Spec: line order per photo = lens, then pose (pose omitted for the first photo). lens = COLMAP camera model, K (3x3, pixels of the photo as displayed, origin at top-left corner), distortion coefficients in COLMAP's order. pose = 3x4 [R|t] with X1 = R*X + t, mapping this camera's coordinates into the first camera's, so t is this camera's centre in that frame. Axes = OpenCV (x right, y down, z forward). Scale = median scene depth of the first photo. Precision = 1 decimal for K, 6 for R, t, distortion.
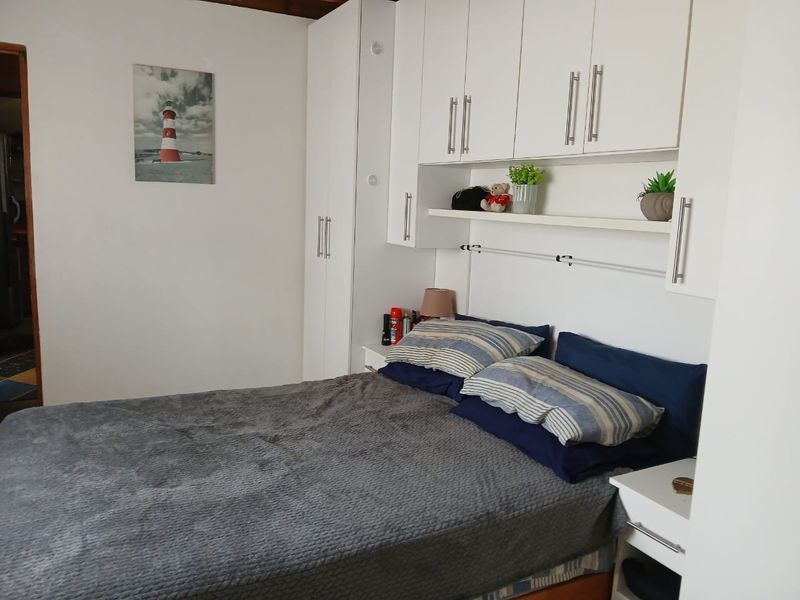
lens RADIAL K [[673.3, 0, 400.0], [0, 673.3, 300.0], [0, 0, 1]] dist [-0.001084, -0.000100]
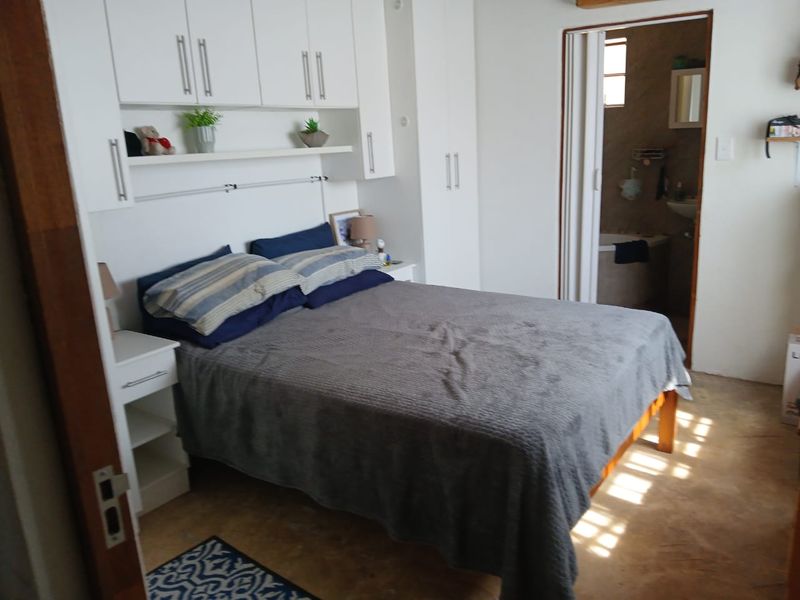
lens RADIAL K [[673.3, 0, 400.0], [0, 673.3, 300.0], [0, 0, 1]] dist [-0.001084, -0.000100]
pose [[-0.503963, -0.206408, 0.838699, -0.991986], [0.160397, 0.931770, 0.325694, -0.219734], [-0.848701, 0.298663, -0.436471, 1.316694]]
